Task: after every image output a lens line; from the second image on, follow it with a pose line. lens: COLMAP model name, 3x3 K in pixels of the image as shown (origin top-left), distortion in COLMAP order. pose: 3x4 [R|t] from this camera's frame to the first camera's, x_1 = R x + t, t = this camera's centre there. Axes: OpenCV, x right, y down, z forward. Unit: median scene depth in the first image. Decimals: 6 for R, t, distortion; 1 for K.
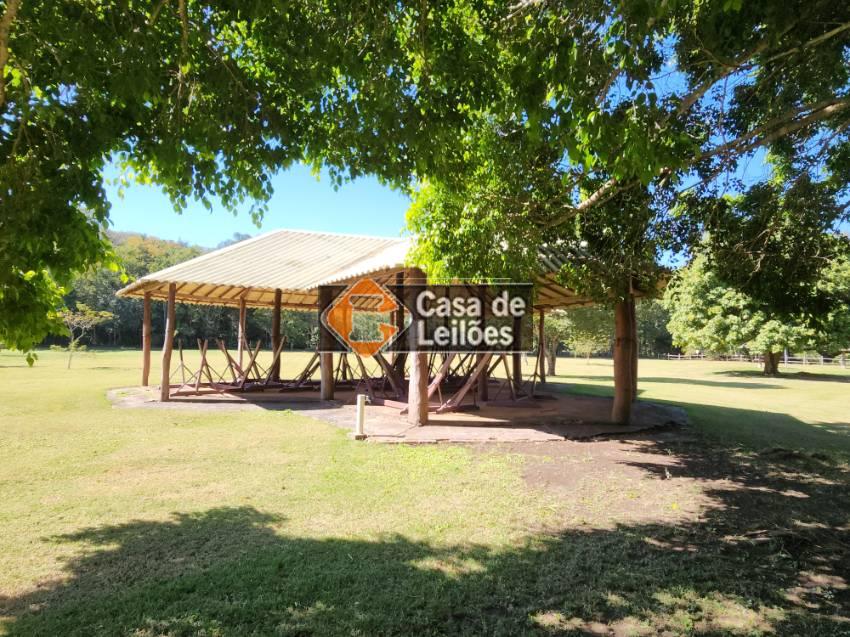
lens RADIAL K [[504.3, 0, 425.9], [0, 504.3, 317.8], [0, 0, 1]] dist [0.005945, -0.000786]
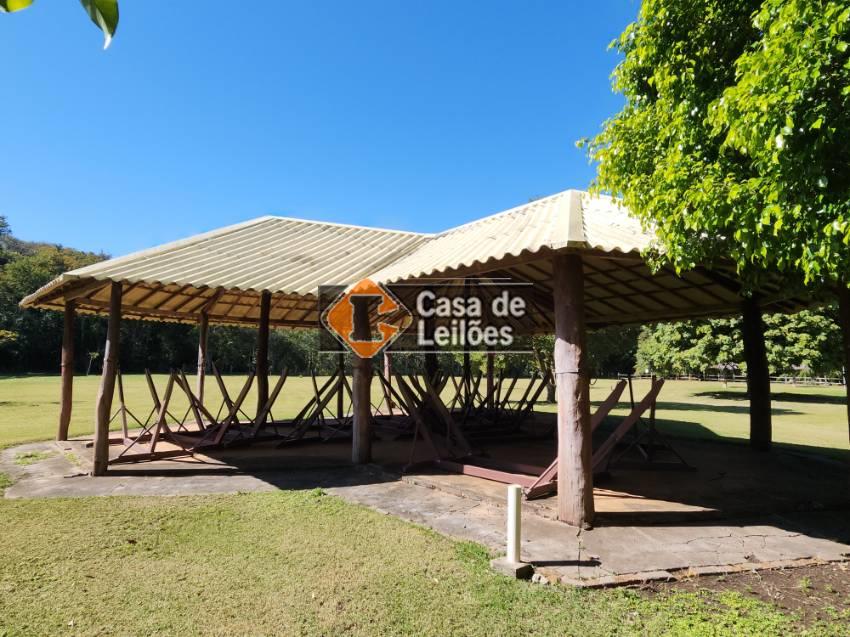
lens RADIAL K [[504.3, 0, 424.1], [0, 504.3, 319.0], [0, 0, 1]] dist [0.005945, -0.000786]
pose [[0.992832, 0.002834, 0.119488, -0.135877], [0.001607, 0.999312, -0.037055, -0.000851], [-0.119511, 0.036981, 0.992144, 0.228369]]
